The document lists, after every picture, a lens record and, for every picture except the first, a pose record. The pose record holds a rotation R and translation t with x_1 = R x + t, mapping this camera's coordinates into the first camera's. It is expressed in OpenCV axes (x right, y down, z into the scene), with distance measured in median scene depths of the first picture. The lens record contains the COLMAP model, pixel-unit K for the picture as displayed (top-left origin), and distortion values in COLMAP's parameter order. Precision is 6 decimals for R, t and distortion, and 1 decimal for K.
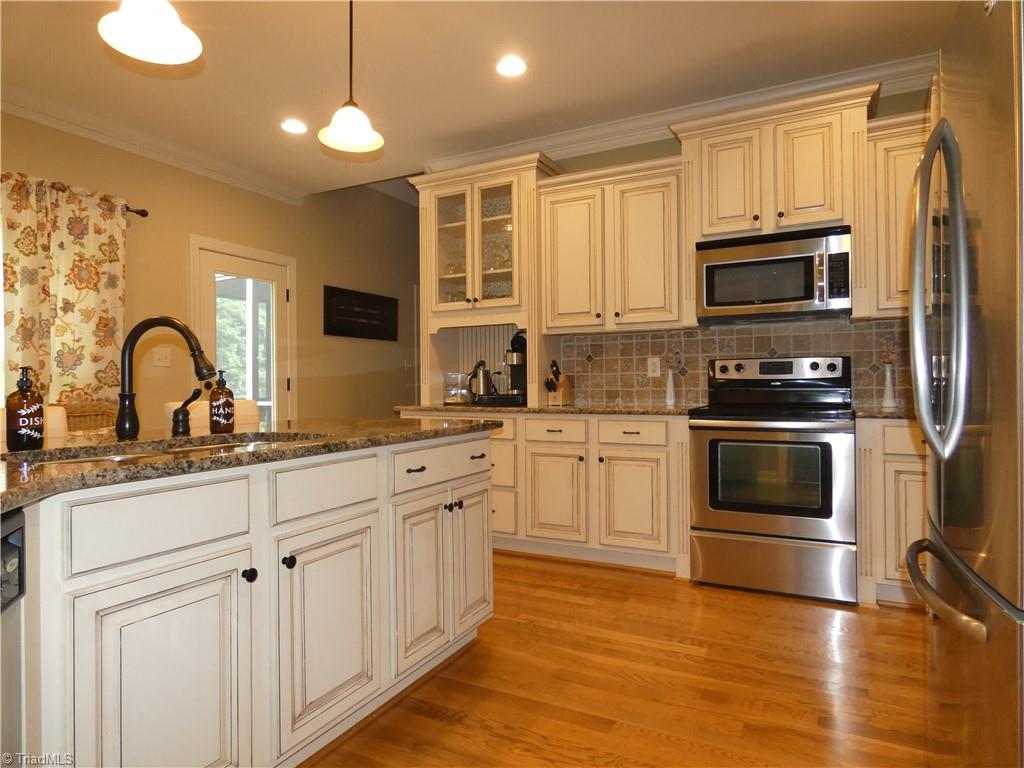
lens RADIAL K [[614.1, 0, 514.5], [0, 614.1, 380.9], [0, 0, 1]] dist [-0.003421, -0.000532]
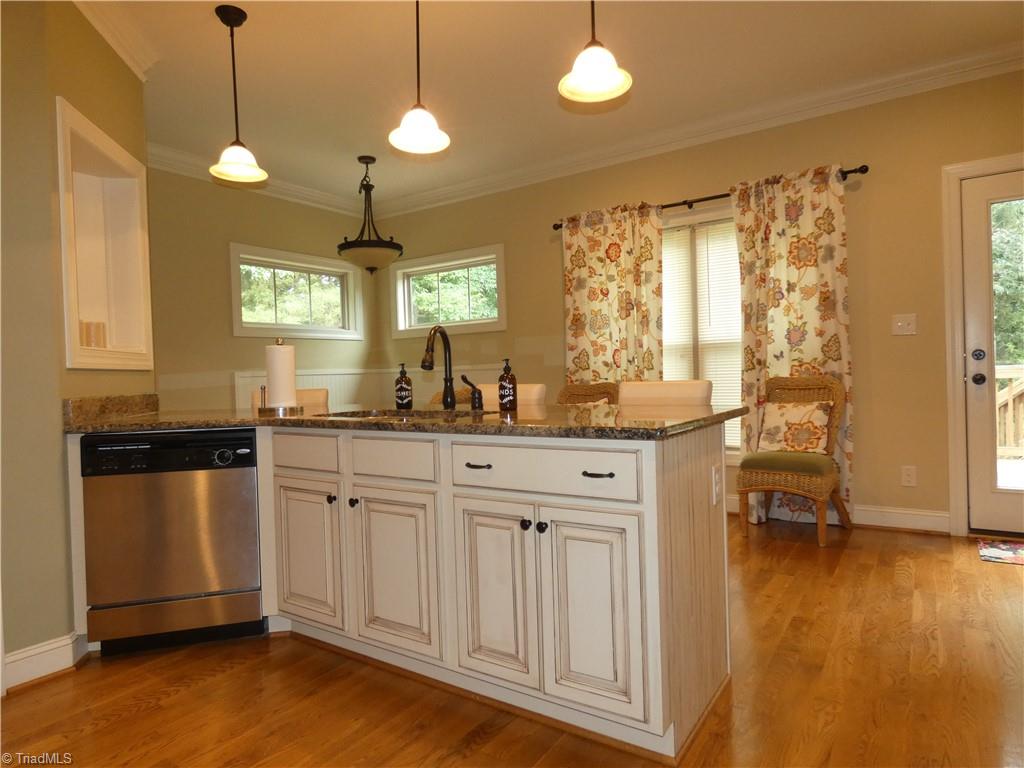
lens RADIAL K [[614.1, 0, 514.5], [0, 614.1, 380.9], [0, 0, 1]] dist [-0.003421, -0.000532]
pose [[-0.112221, 0.026667, -0.993325, 0.397253], [0.038871, 0.998993, 0.022428, 0.000110], [0.992923, -0.036095, -0.113144, 0.627070]]
